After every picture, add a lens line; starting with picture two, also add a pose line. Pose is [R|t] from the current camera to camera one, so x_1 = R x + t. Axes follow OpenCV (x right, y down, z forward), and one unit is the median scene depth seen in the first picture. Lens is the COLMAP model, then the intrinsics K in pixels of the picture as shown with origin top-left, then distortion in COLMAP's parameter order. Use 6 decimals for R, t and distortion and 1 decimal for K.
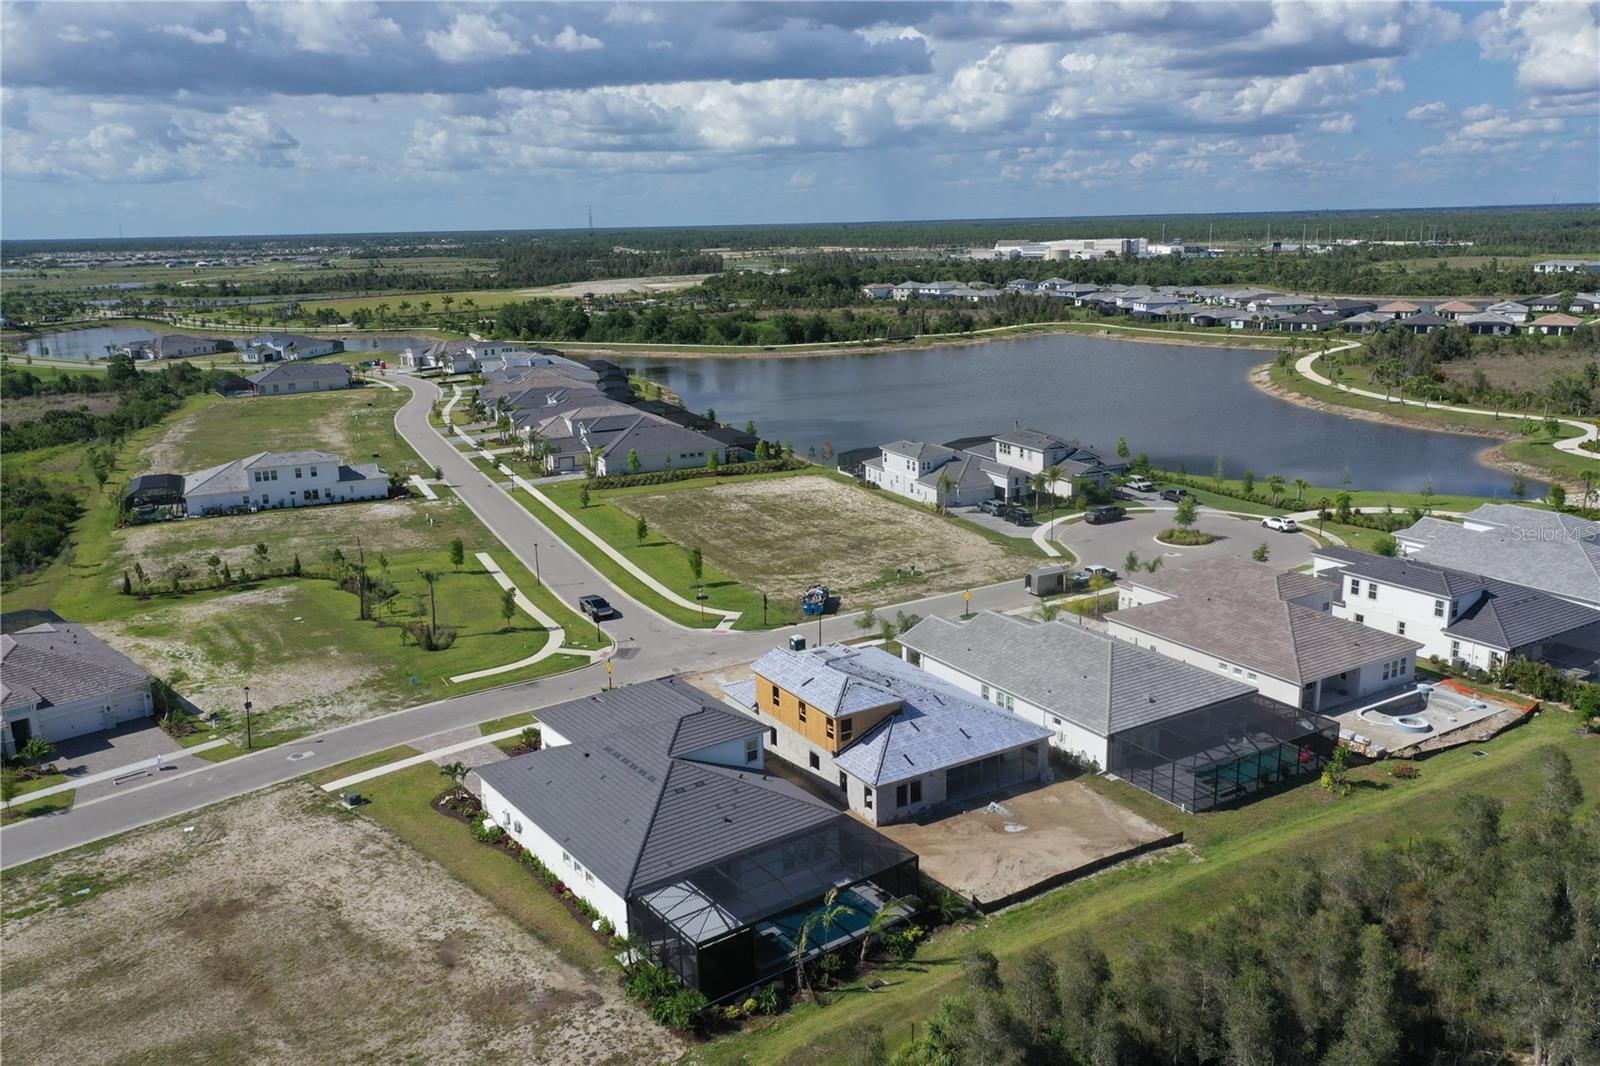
lens RADIAL K [[1265.3, 0, 798.4], [0, 1265.3, 542.2], [0, 0, 1]] dist [0.000887, 0.008682]
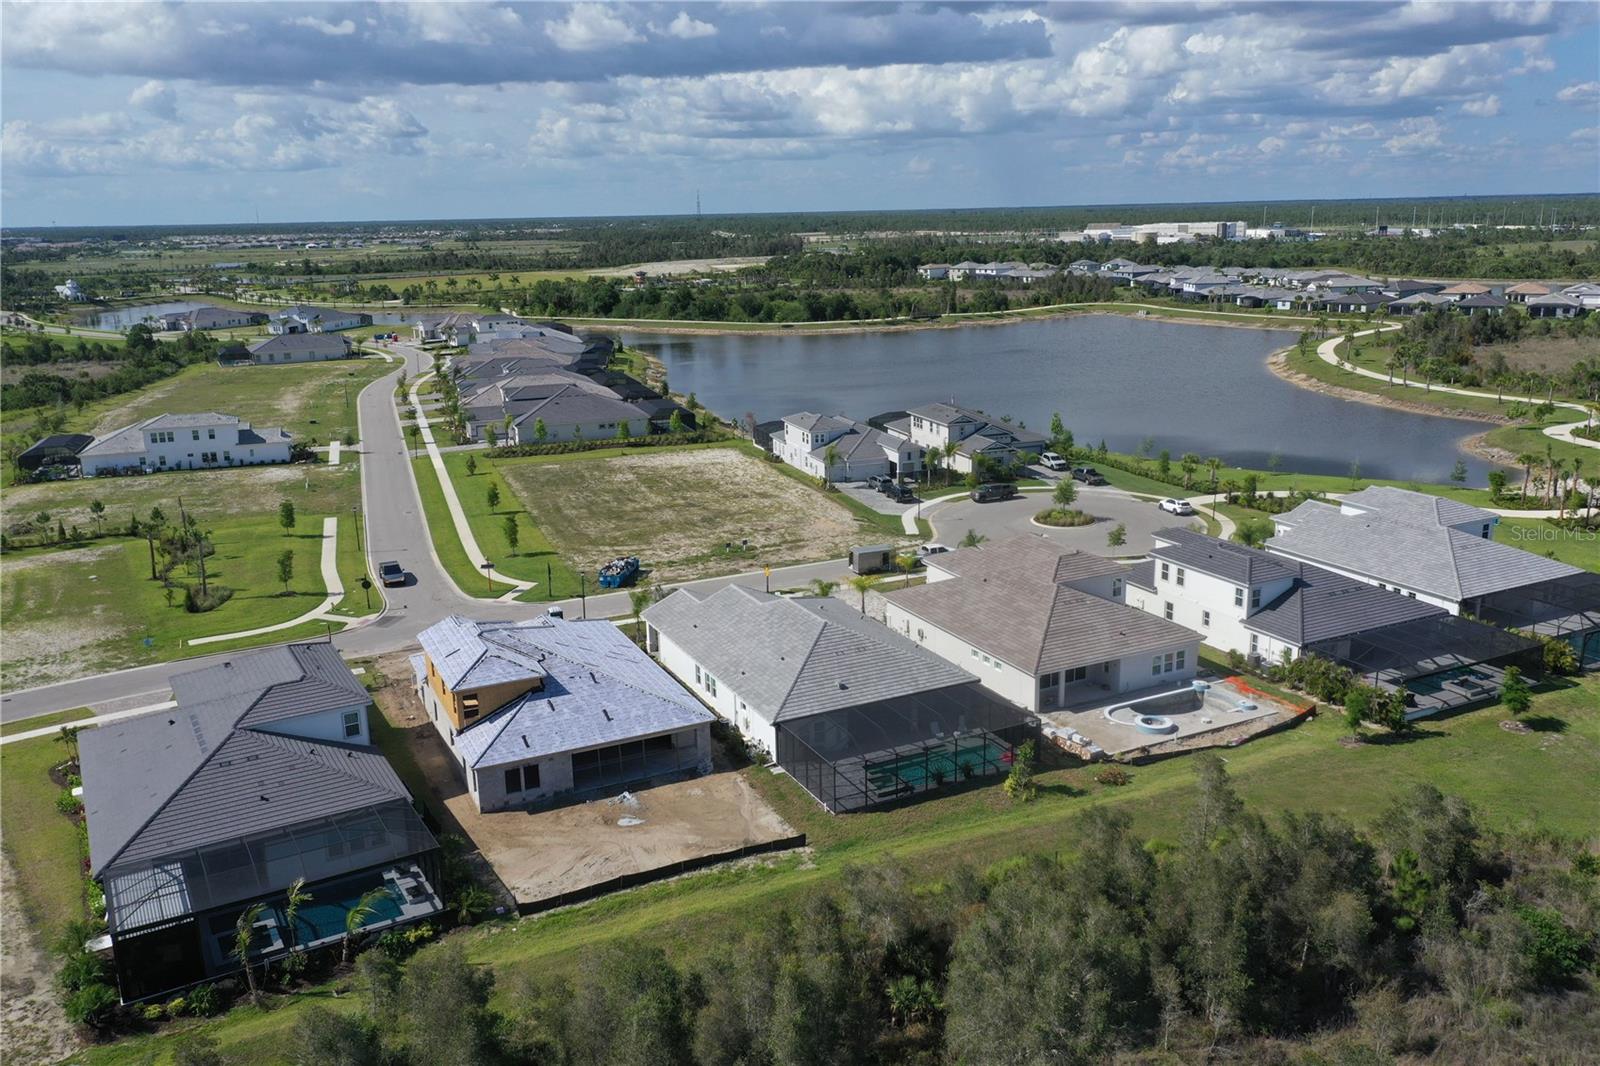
lens RADIAL K [[1265.3, 0, 794.6], [0, 1265.3, 528.6], [0, 0, 1]] dist [0.000887, 0.008682]
pose [[0.995601, 0.023730, -0.090642, 0.162509], [-0.023749, 0.999718, 0.000868, 0.006470], [0.090637, 0.001289, 0.995883, 0.051602]]
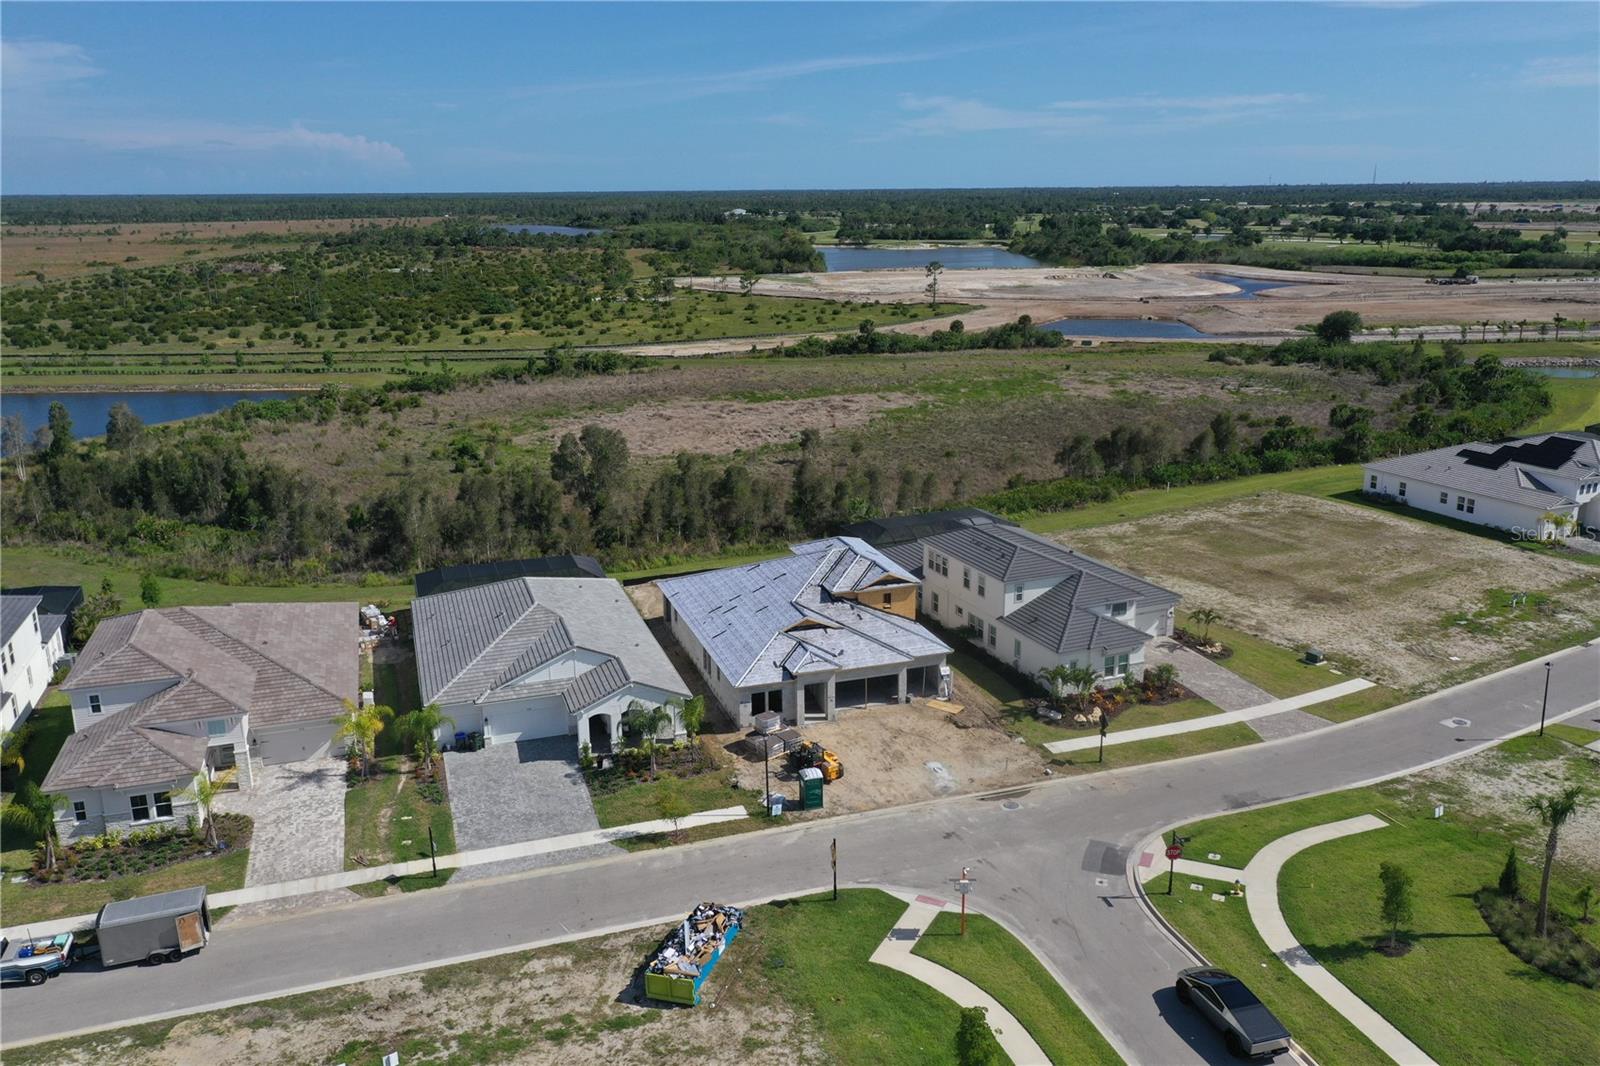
lens RADIAL K [[1265.3, 0, 795.8], [0, 1265.3, 539.7], [0, 0, 1]] dist [0.000887, 0.008682]
pose [[-0.974884, -0.031126, 0.220526, -0.077981], [0.082207, 0.869970, 0.486205, -0.200341], [-0.206985, 0.492122, -0.845561, 0.914564]]
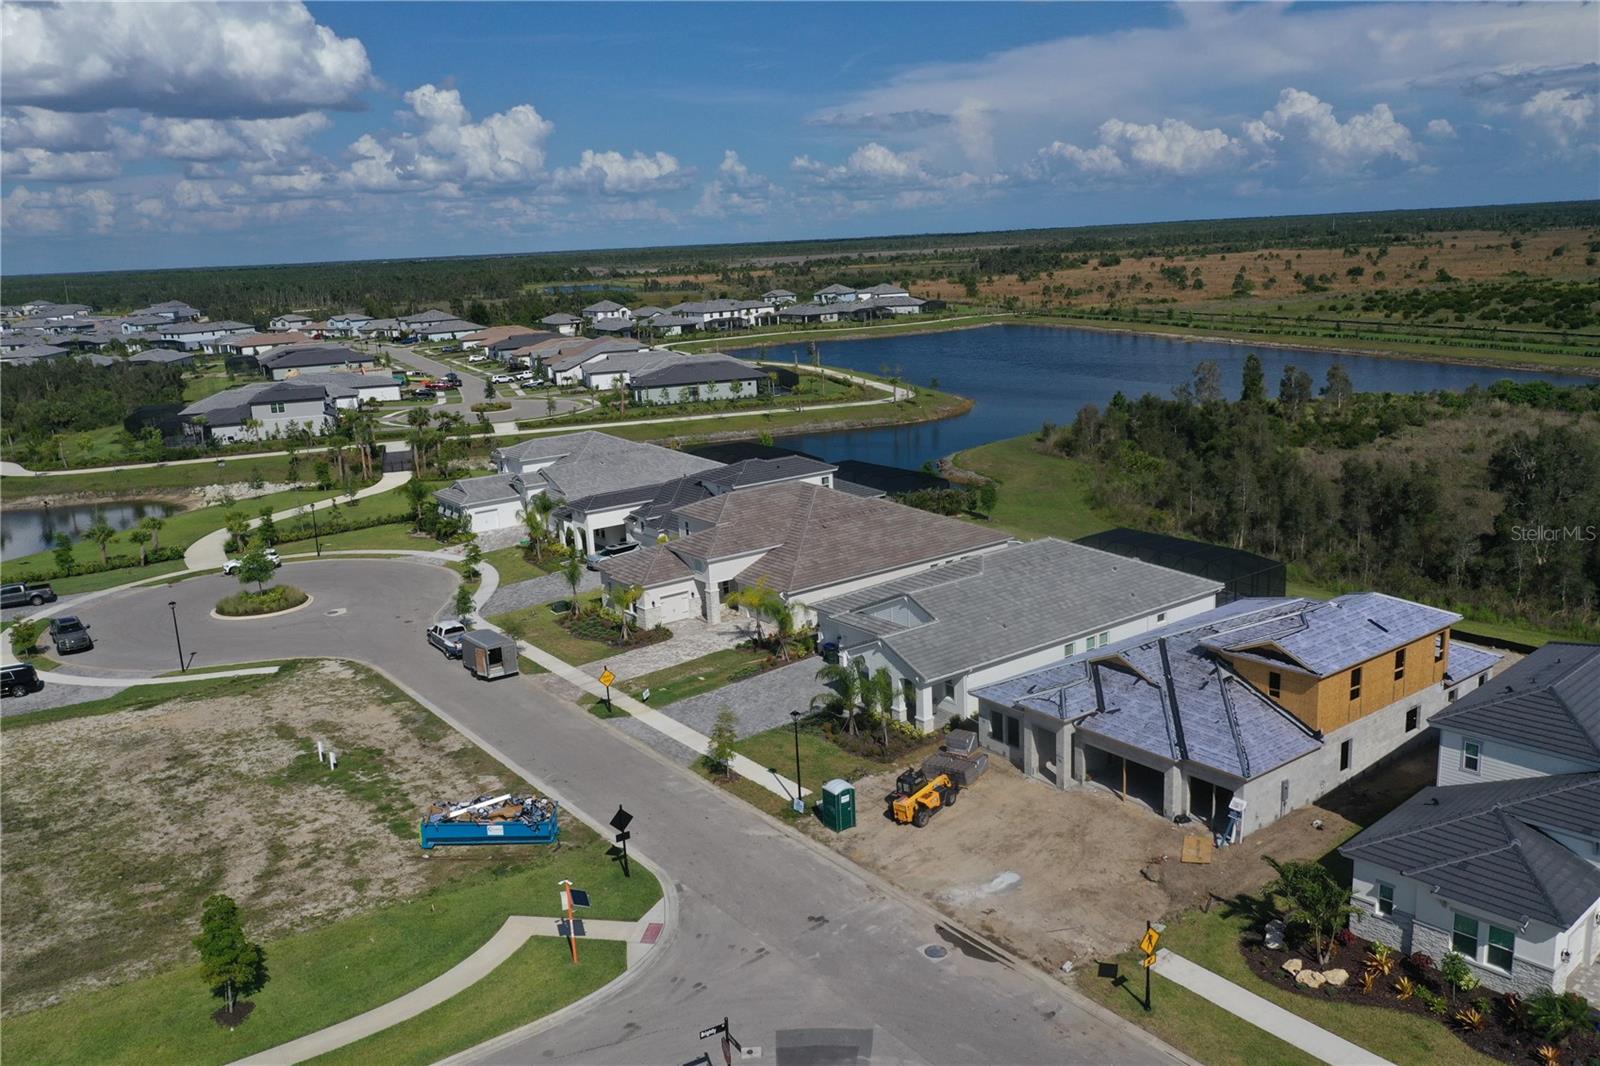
lens RADIAL K [[1265.3, 0, 810.7], [0, 1265.3, 528.8], [0, 0, 1]] dist [0.000887, 0.008682]
pose [[-0.091867, -0.198586, 0.975769, -0.291944], [0.291952, 0.931477, 0.217058, -0.081802], [-0.952011, 0.304818, -0.027594, 0.620929]]
